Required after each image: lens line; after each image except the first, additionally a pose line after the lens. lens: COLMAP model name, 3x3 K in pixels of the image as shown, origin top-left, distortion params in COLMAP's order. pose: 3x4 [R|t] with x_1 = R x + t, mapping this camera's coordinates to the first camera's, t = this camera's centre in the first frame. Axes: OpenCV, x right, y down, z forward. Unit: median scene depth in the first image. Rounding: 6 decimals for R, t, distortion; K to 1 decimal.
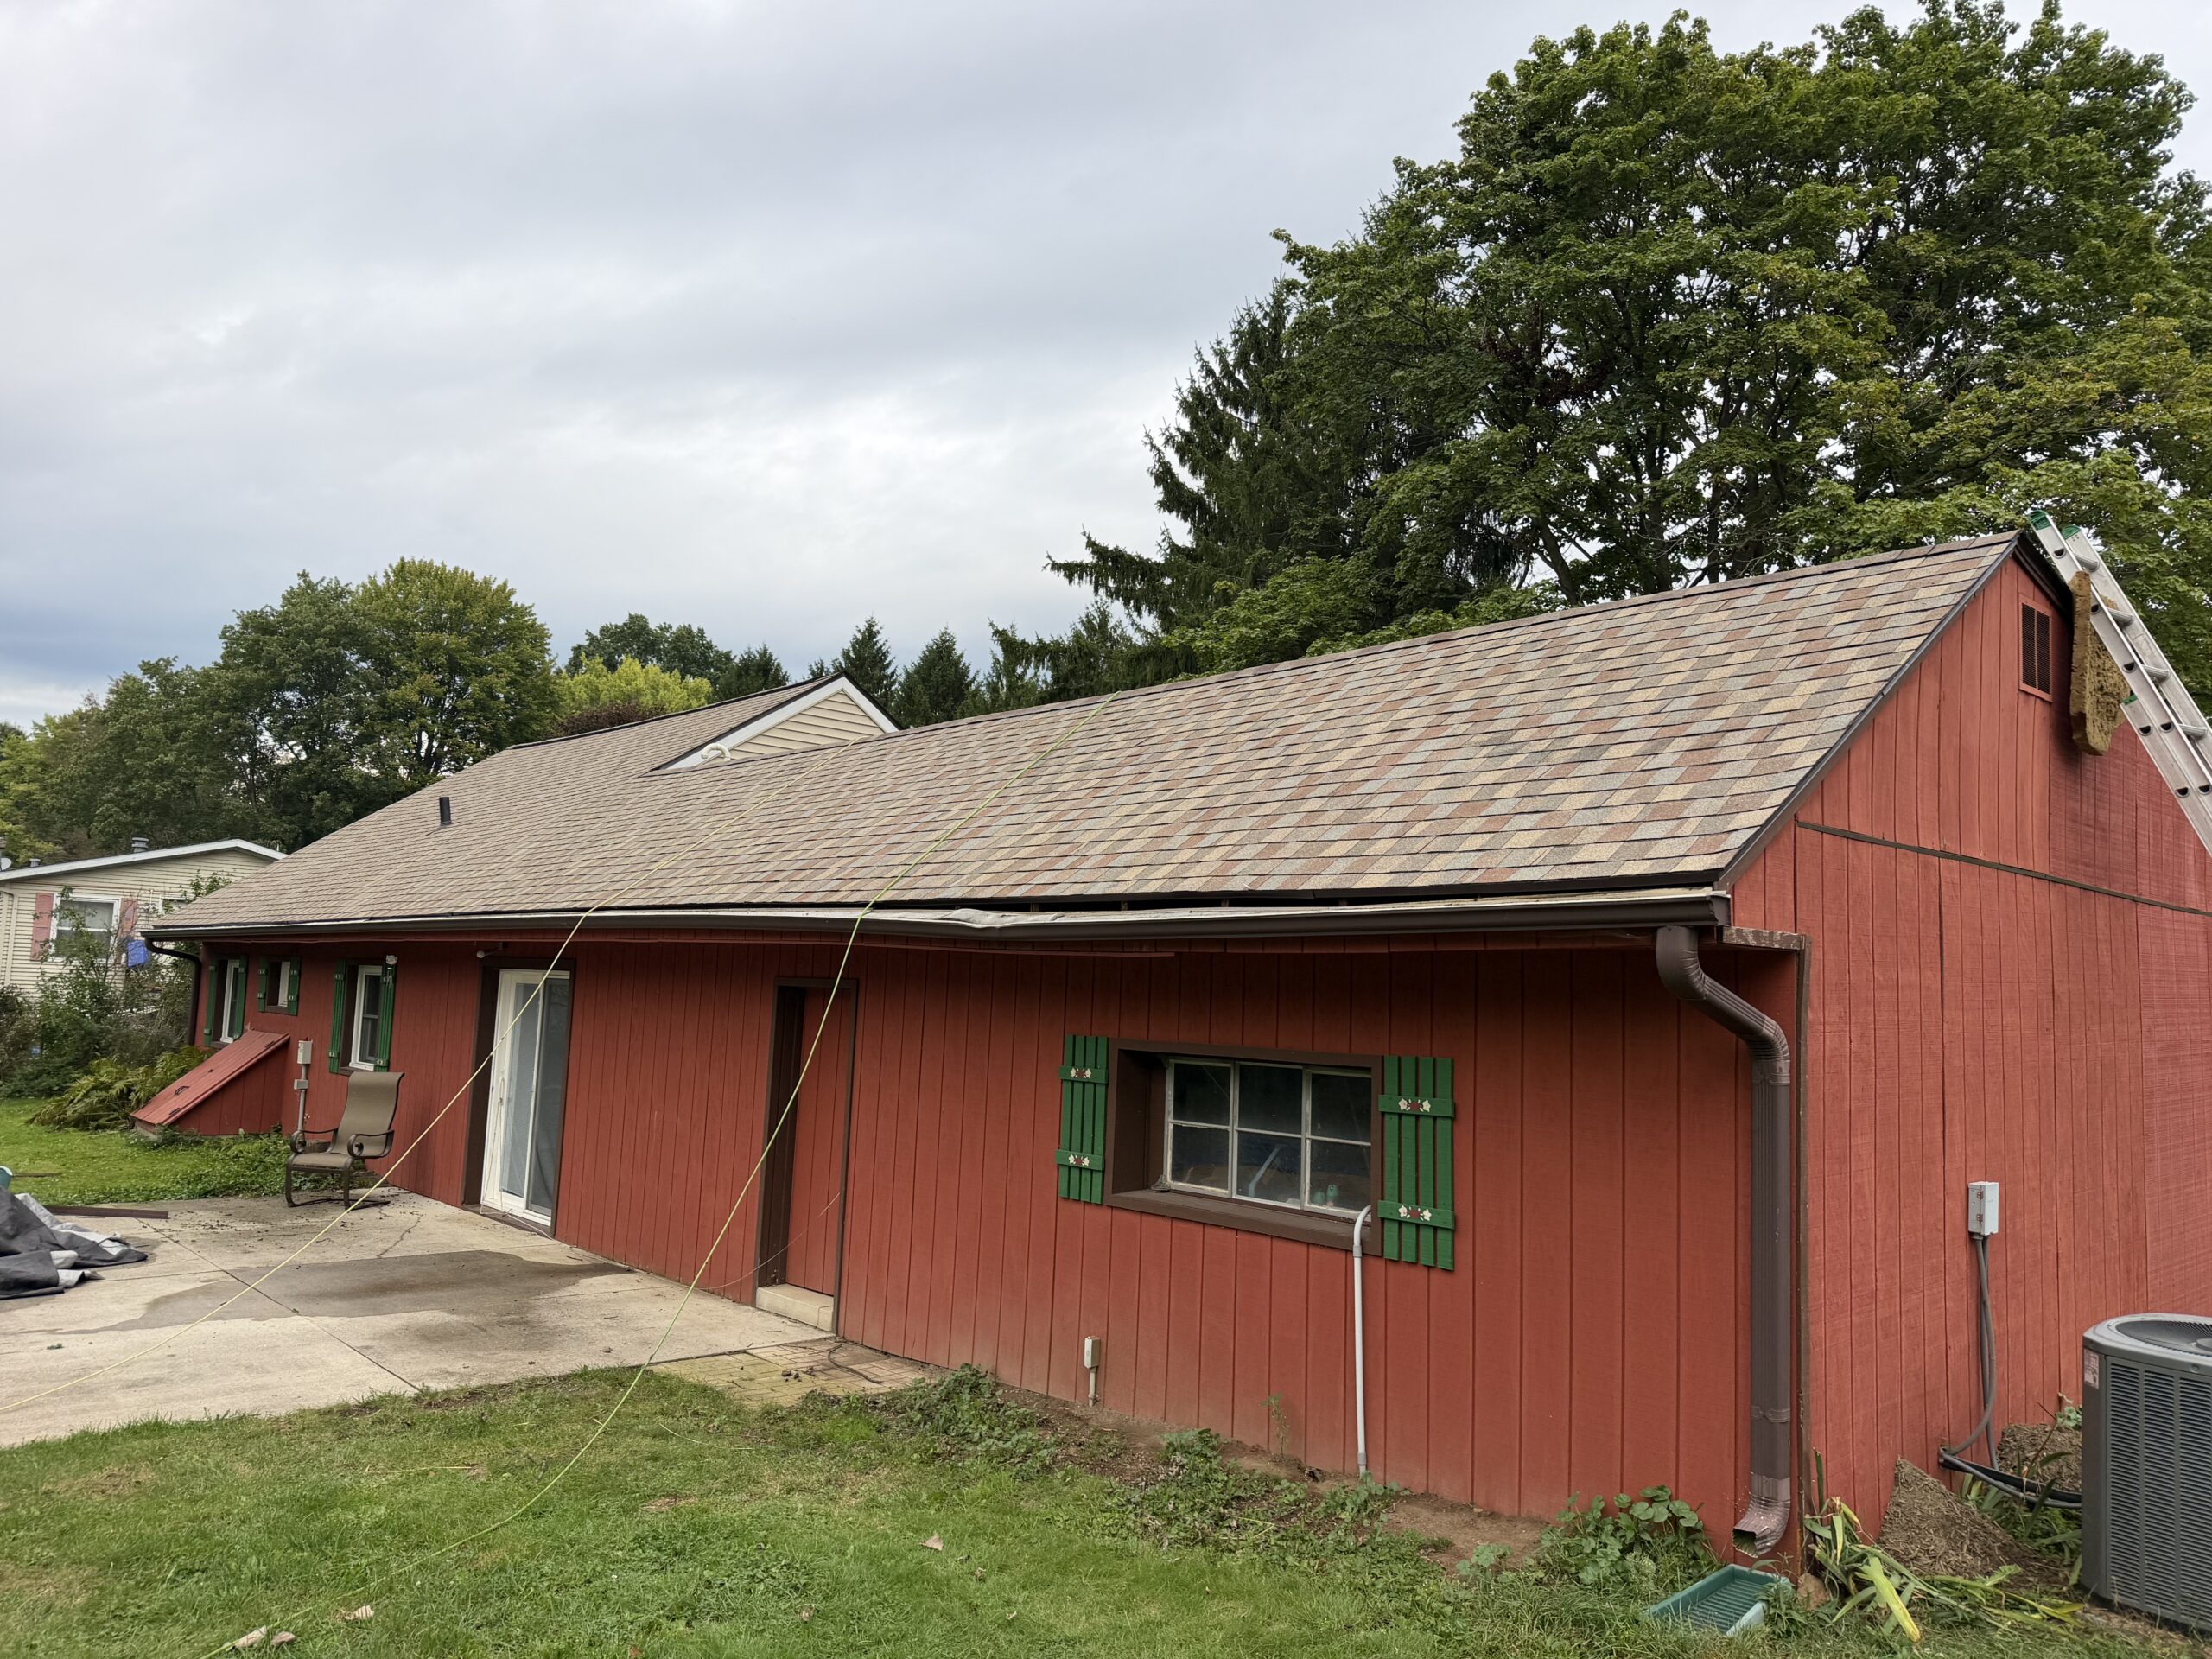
lens RADIAL K [[1553.7, 0, 1098.1], [0, 1553.7, 839.0], [0, 0, 1]] dist [0.035574, -0.053182]
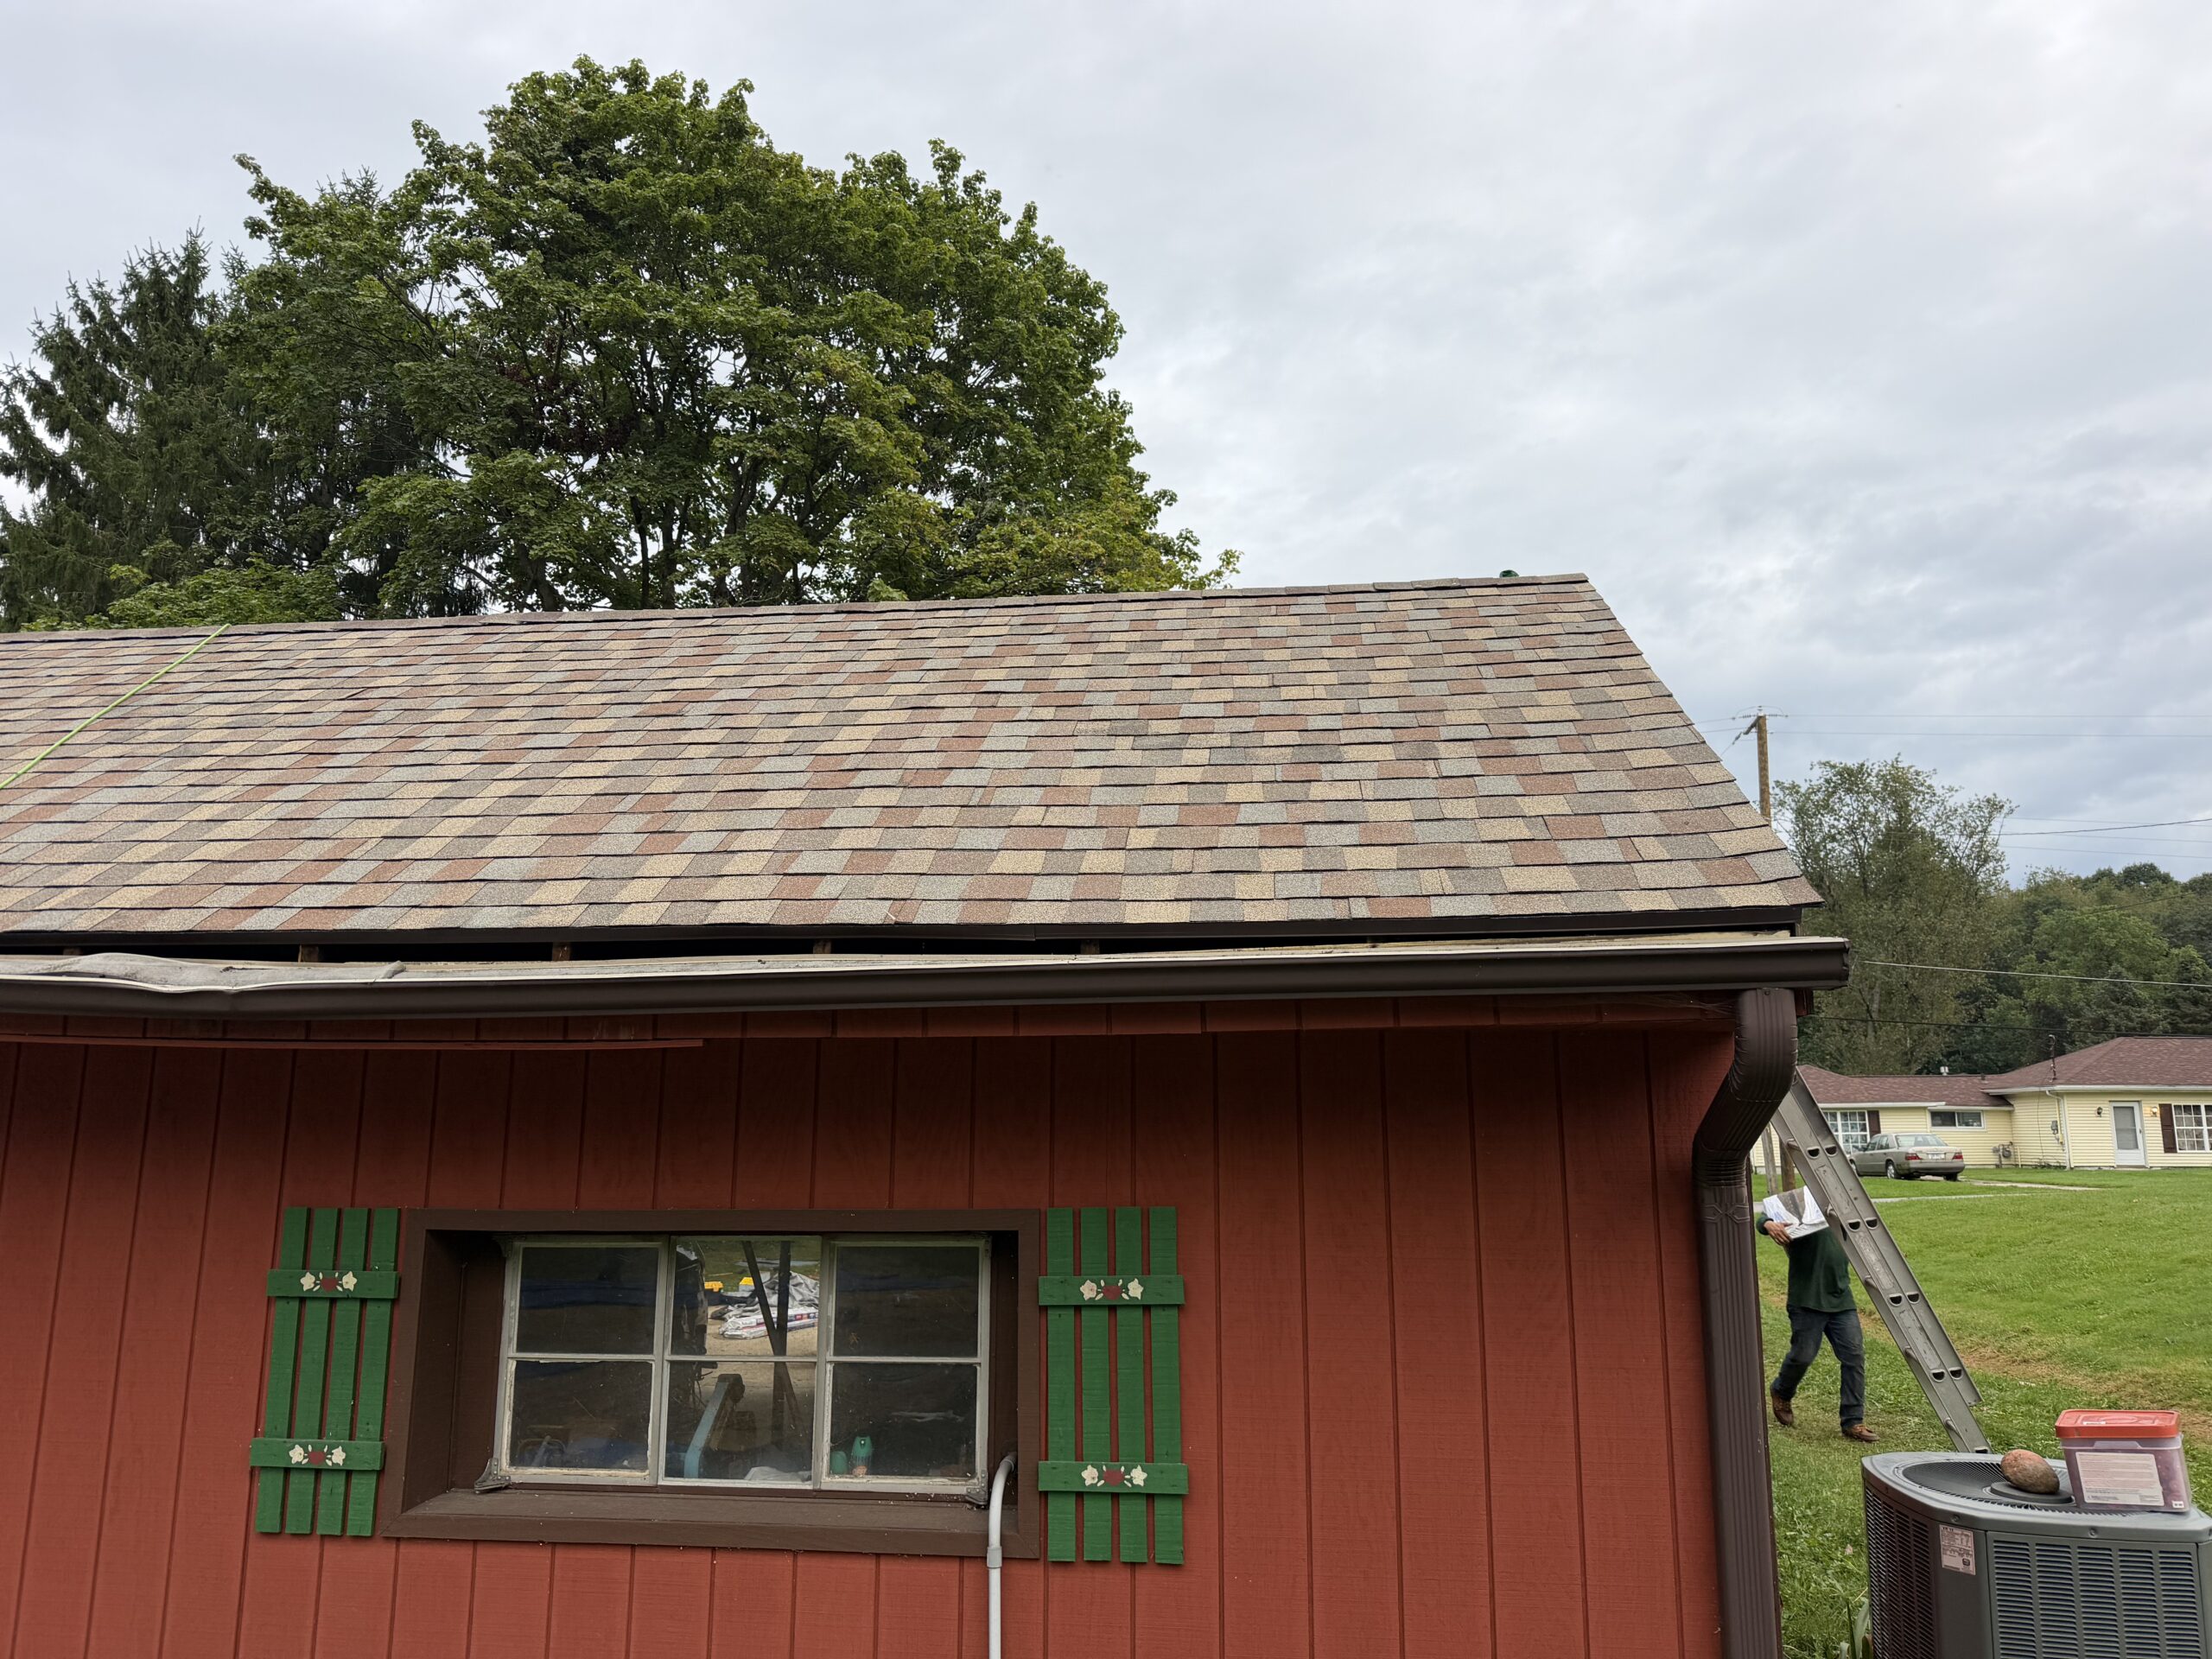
lens RADIAL K [[1553.7, 0, 1098.1], [0, 1553.7, 839.0], [0, 0, 1]] dist [0.035574, -0.053182]
pose [[0.753267, 0.087565, 0.651860, -0.049013], [-0.042861, 0.995527, -0.084201, 0.010566], [-0.656317, 0.035487, 0.753651, 0.122703]]
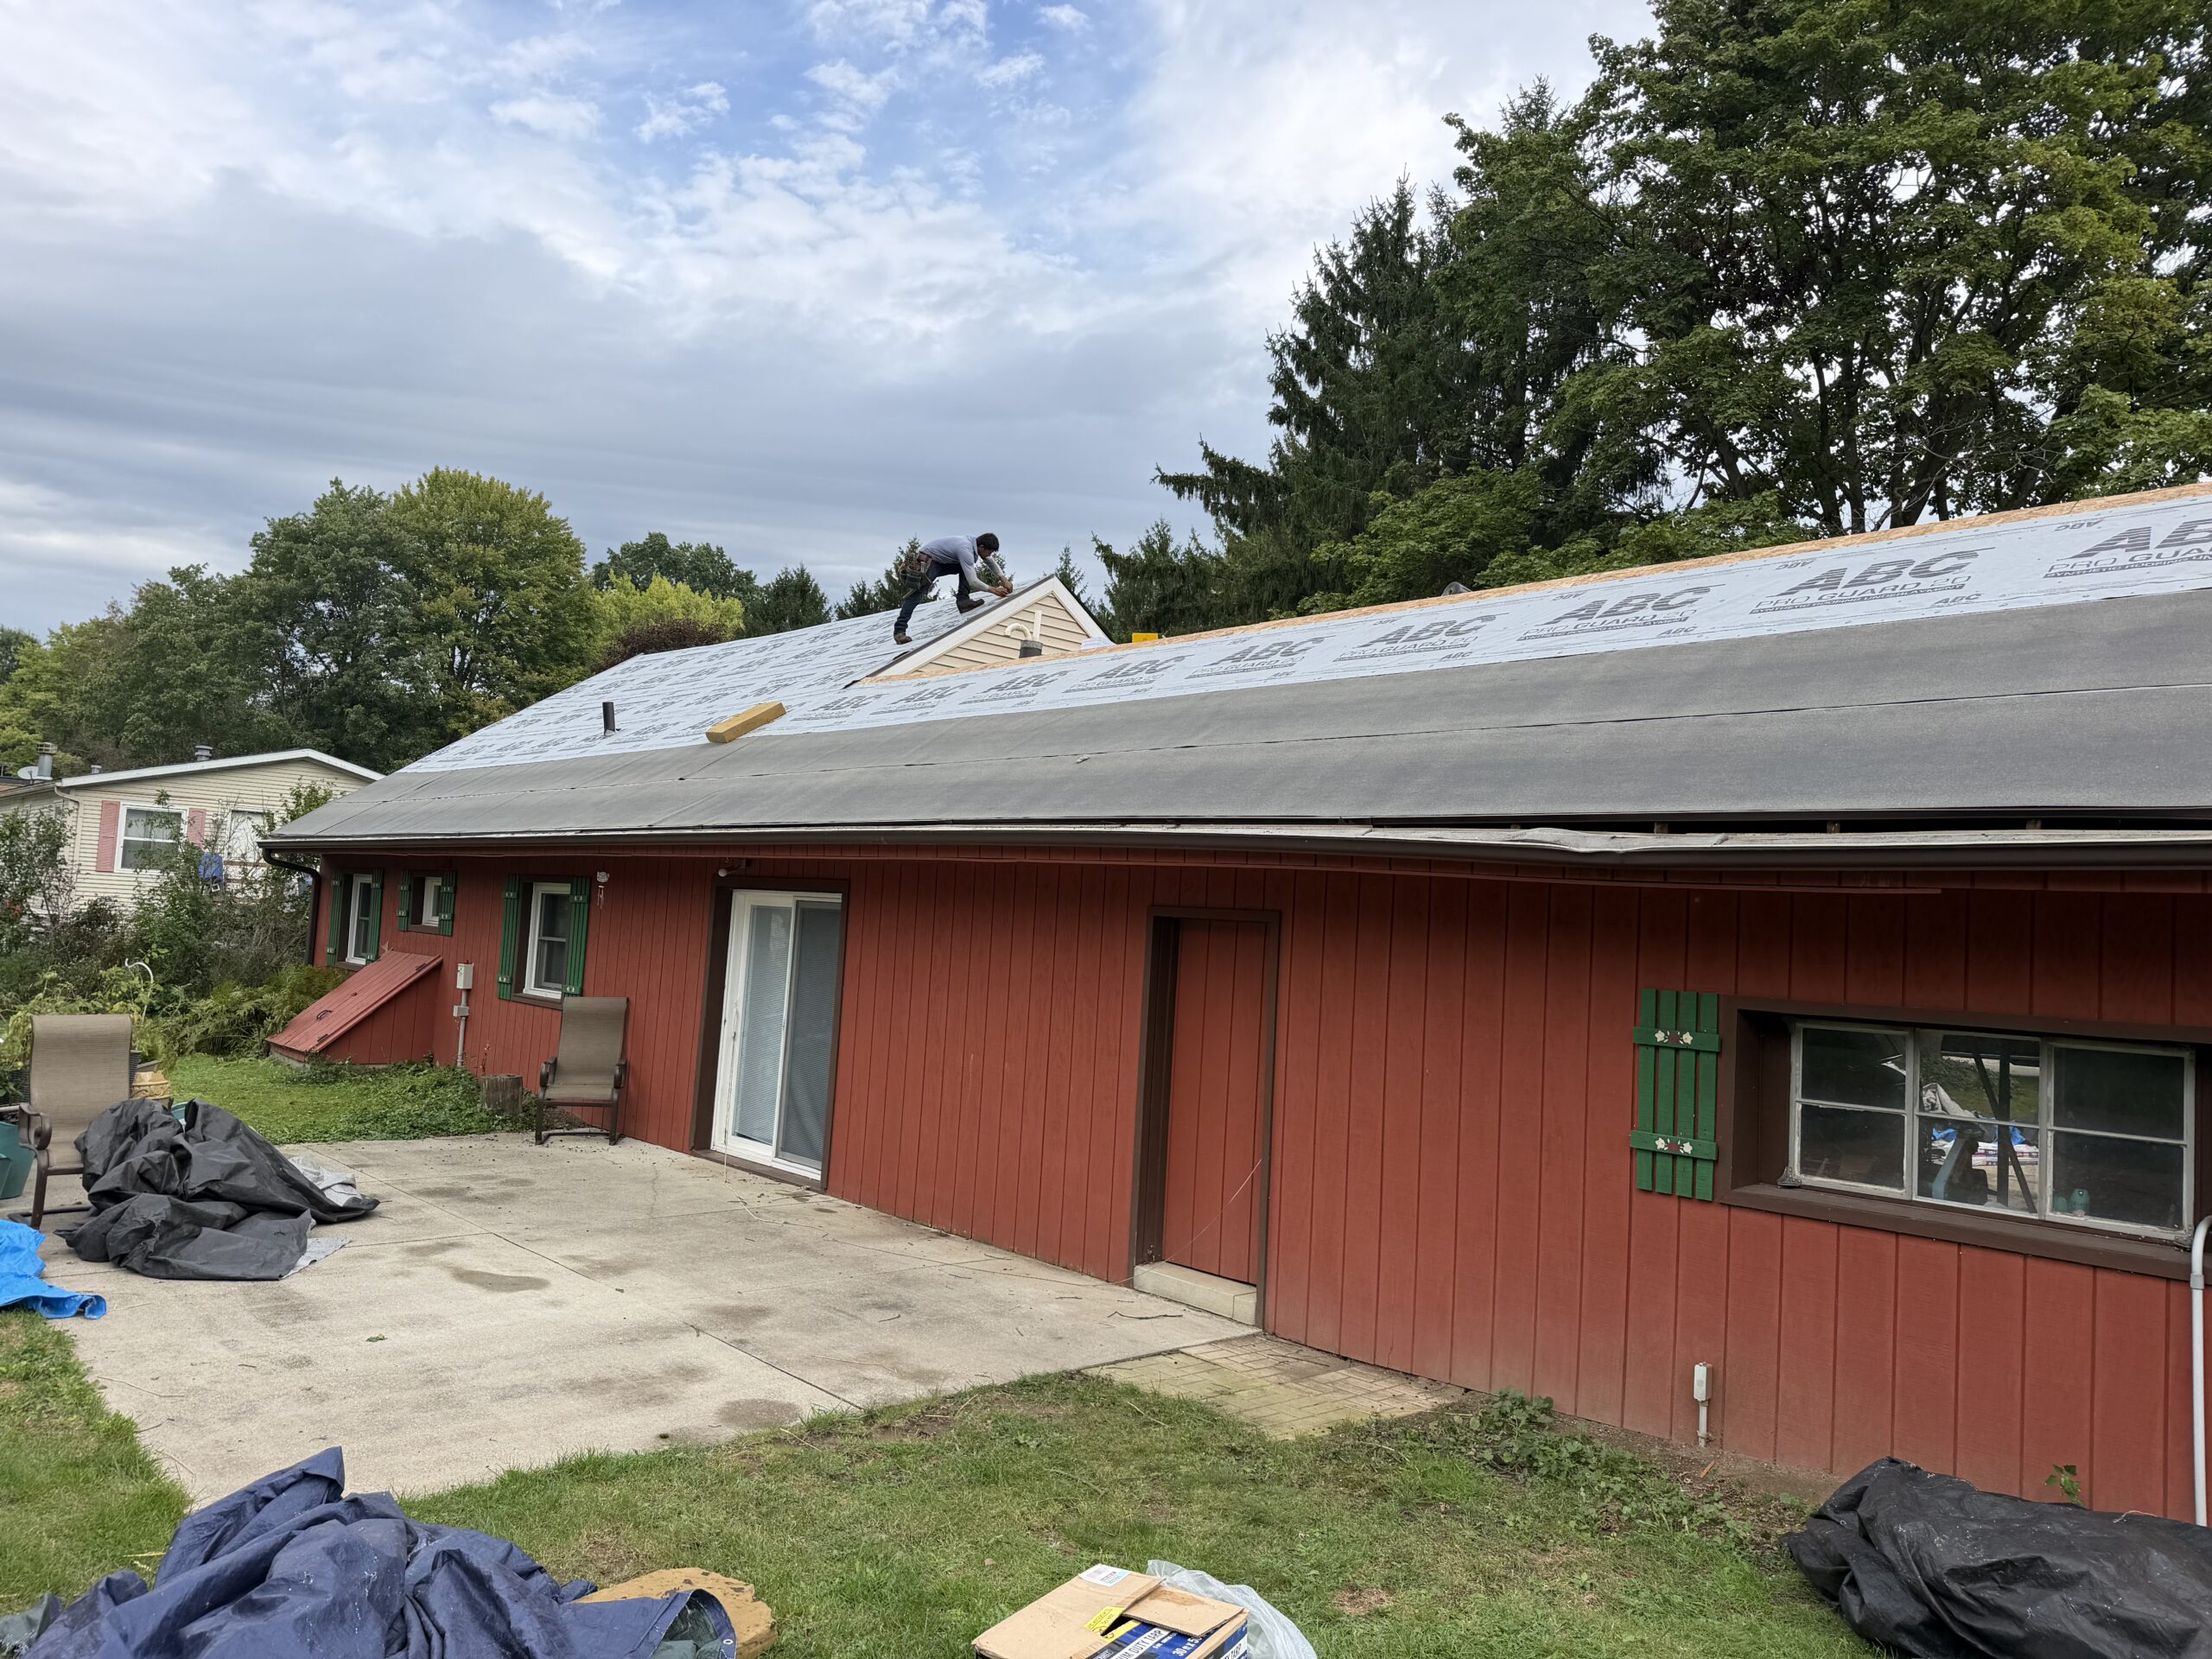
lens RADIAL K [[1547.1, 0, 1113.4], [0, 1547.1, 829.8], [0, 0, 1]] dist [0.040702, -0.065272]
pose [[0.999805, 0.018598, 0.006640, -0.088063], [-0.018840, 0.999086, 0.038372, 0.005552], [-0.005920, -0.038490, 0.999241, 0.057970]]
